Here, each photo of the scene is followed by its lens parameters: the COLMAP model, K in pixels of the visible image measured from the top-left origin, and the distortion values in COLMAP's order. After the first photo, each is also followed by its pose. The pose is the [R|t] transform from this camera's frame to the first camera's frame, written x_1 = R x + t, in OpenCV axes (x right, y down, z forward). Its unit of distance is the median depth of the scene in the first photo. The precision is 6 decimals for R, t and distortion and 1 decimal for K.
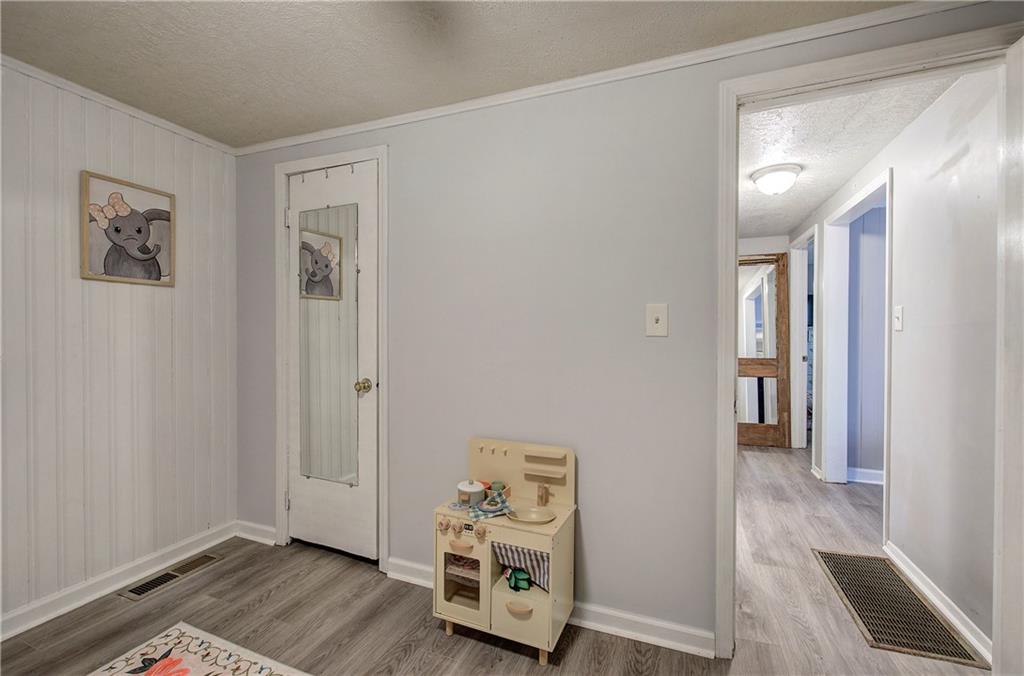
lens RADIAL K [[438.8, 0, 514.6], [0, 438.8, 334.1], [0, 0, 1]] dist [-0.000343, 0.000287]
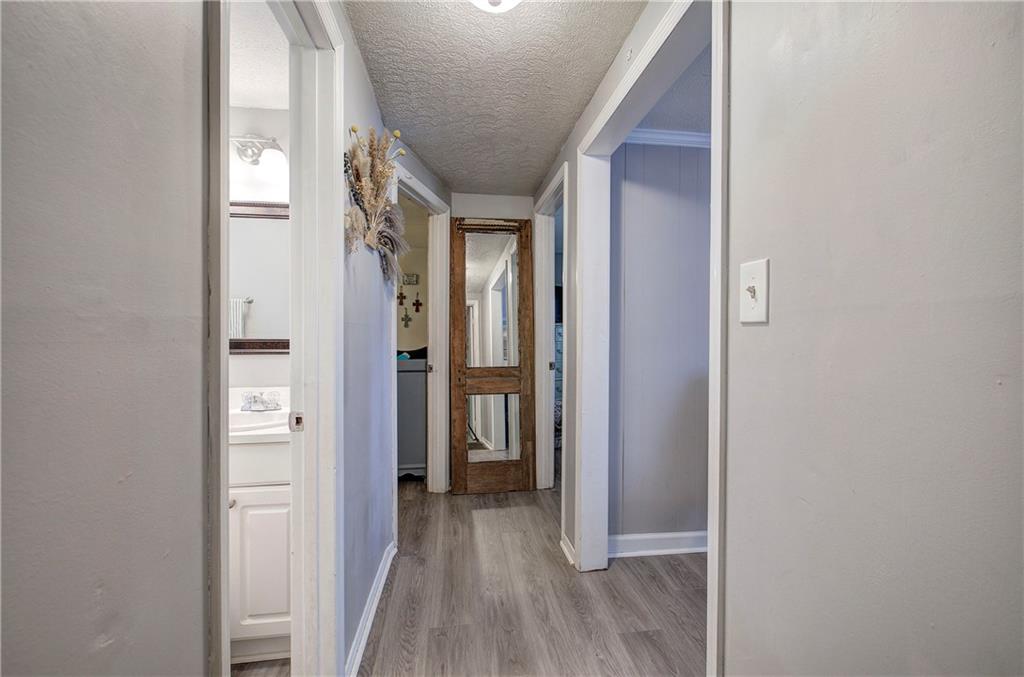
lens RADIAL K [[438.8, 0, 514.6], [0, 438.8, 334.6], [0, 0, 1]] dist [-0.000343, 0.000287]
pose [[0.877497, -0.004959, 0.479557, 0.253228], [0.002432, 0.999980, 0.005891, -0.000526], [-0.479577, -0.004003, 0.877491, 0.383350]]
